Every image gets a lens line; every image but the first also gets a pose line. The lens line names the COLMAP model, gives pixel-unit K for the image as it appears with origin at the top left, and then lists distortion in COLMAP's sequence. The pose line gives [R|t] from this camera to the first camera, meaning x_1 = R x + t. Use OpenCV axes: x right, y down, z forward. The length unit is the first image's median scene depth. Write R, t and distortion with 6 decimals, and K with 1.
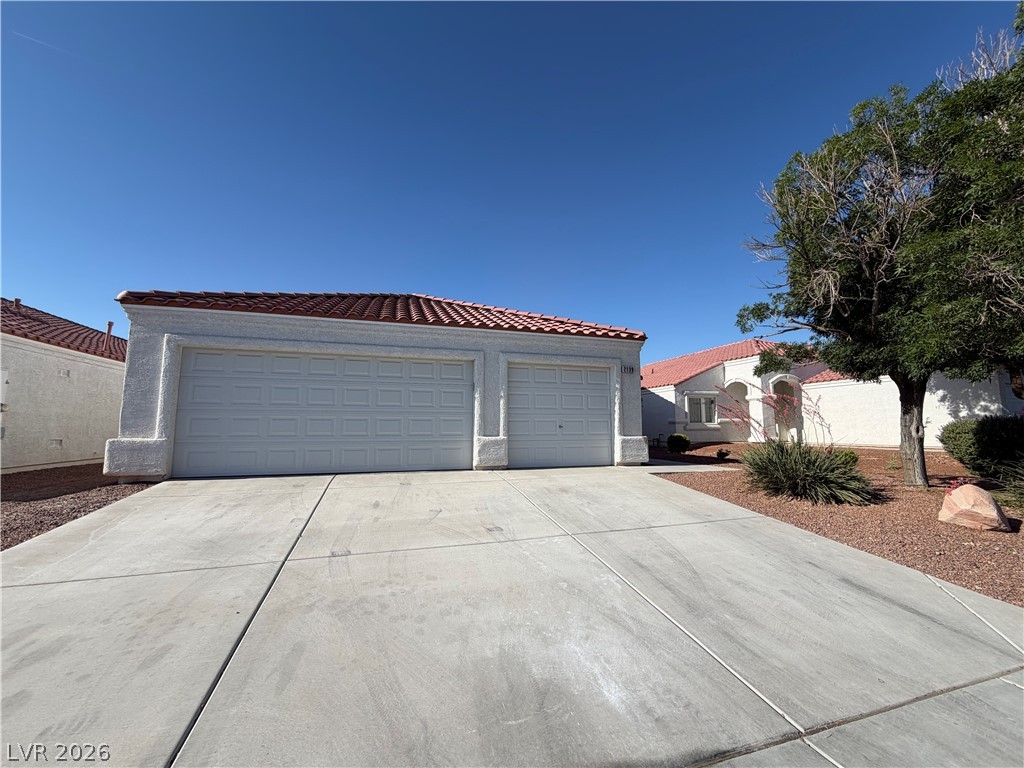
lens RADIAL K [[407.8, 0, 510.9], [0, 407.8, 384.5], [0, 0, 1]] dist [0.000271, -0.000138]
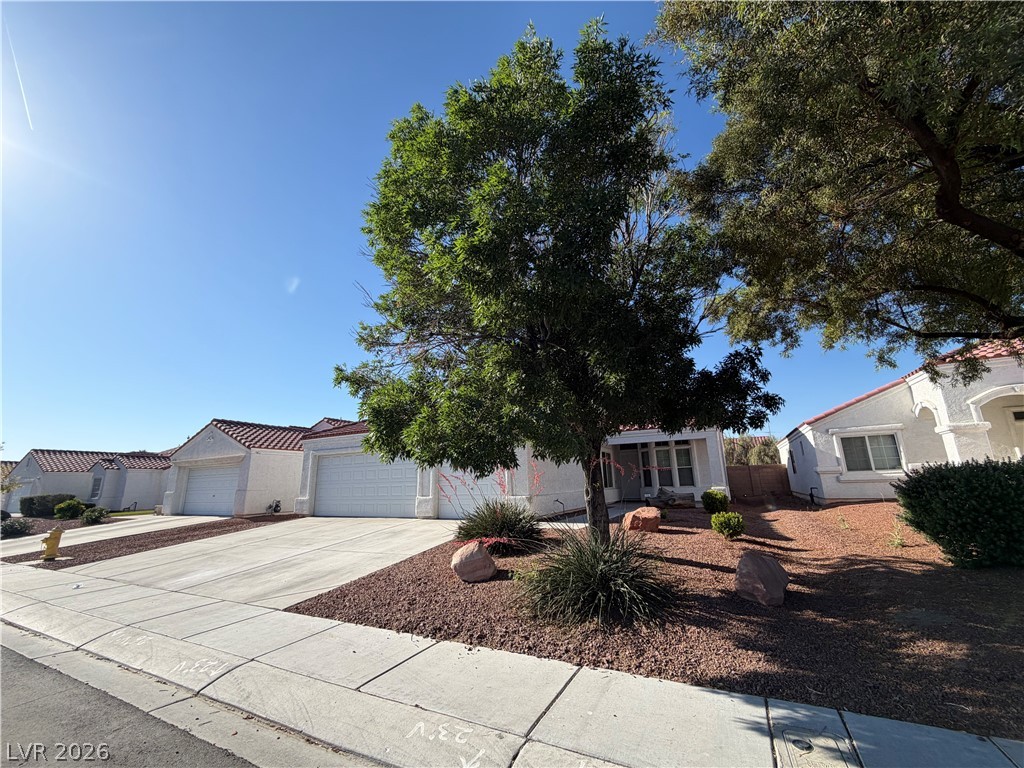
lens RADIAL K [[407.8, 0, 510.9], [0, 407.8, 384.5], [0, 0, 1]] dist [0.000271, -0.000138]
pose [[0.709767, -0.184243, -0.679916, 0.559250], [0.100546, 0.981805, -0.161089, -0.003249], [0.697224, 0.045973, 0.715377, 0.044295]]
